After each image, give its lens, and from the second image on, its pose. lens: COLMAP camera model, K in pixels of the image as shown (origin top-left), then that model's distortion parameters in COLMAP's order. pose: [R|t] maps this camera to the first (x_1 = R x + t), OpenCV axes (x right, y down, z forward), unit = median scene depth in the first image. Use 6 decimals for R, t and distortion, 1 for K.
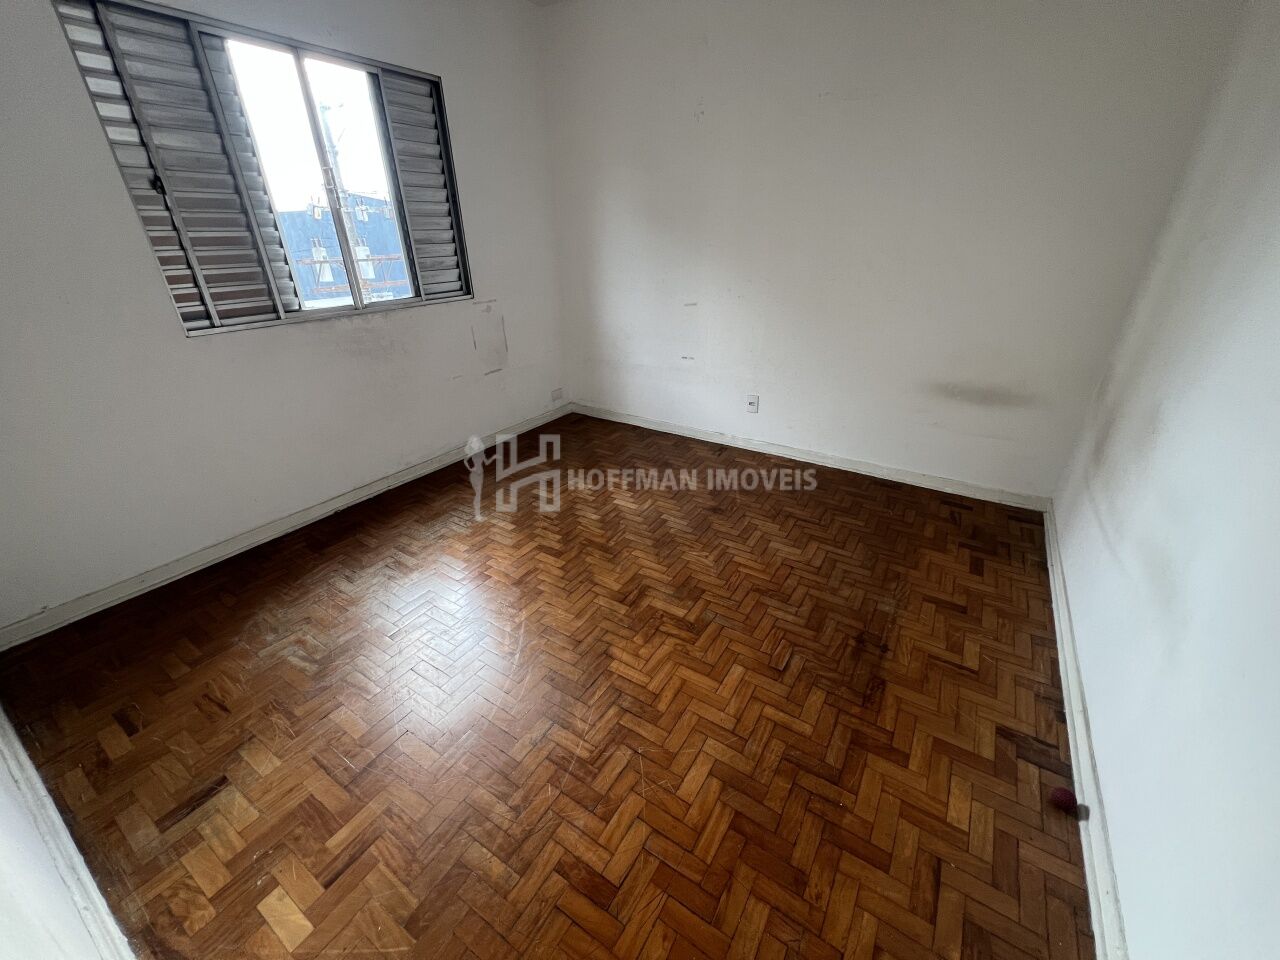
lens RADIAL K [[513.3, 0, 637.4], [0, 513.3, 475.2], [0, 0, 1]] dist [0.018722, -0.000194]
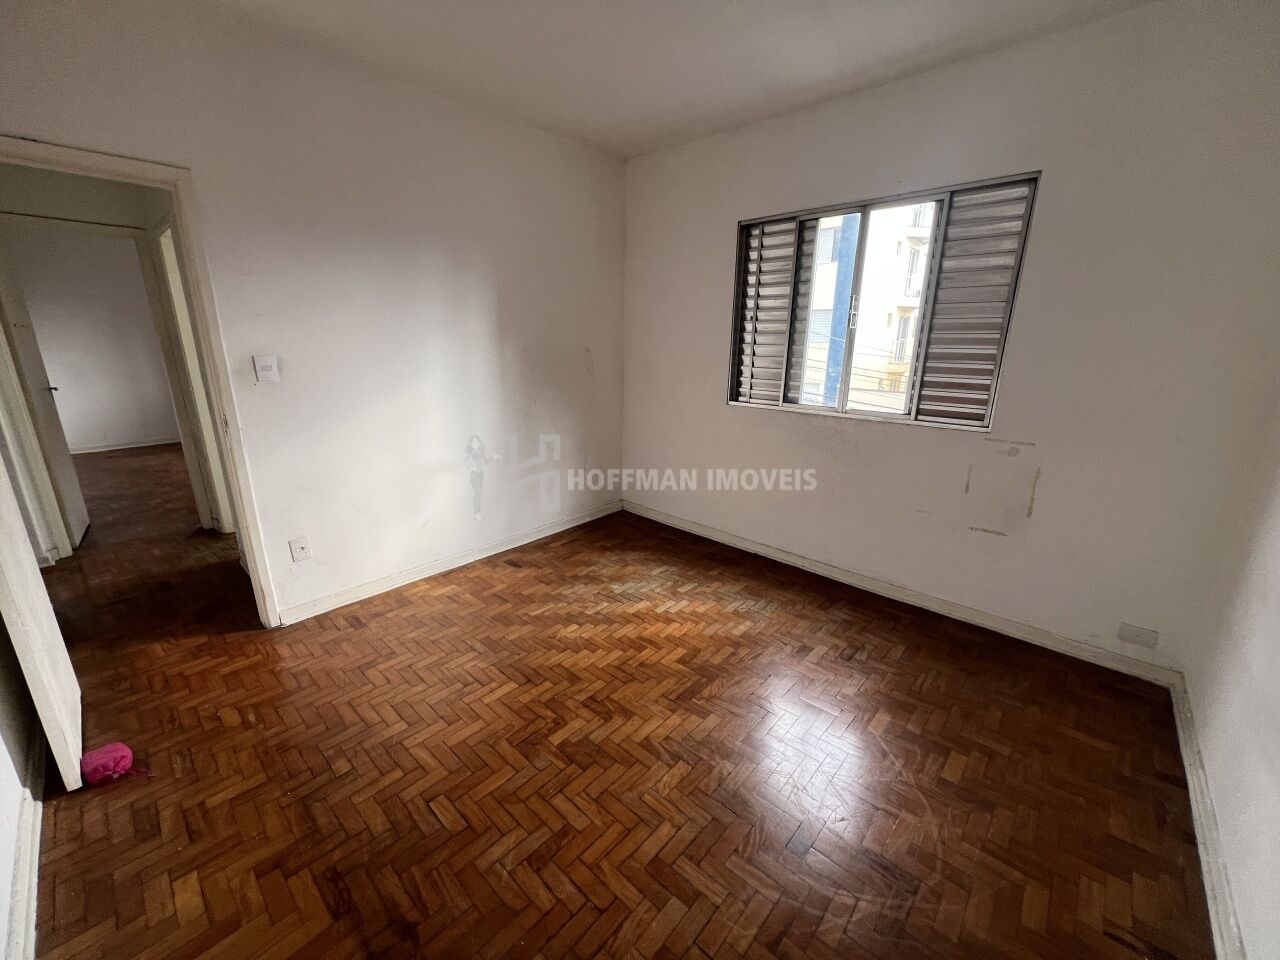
lens RADIAL K [[510.2, 0, 640.7], [0, 510.2, 482.9], [0, 0, 1]] dist [0.000018, -0.000010]
pose [[-0.163093, 0.273327, -0.947994, 0.765111], [-0.444419, 0.837504, 0.317929, -0.447029], [0.880848, 0.473159, -0.015119, 0.909268]]
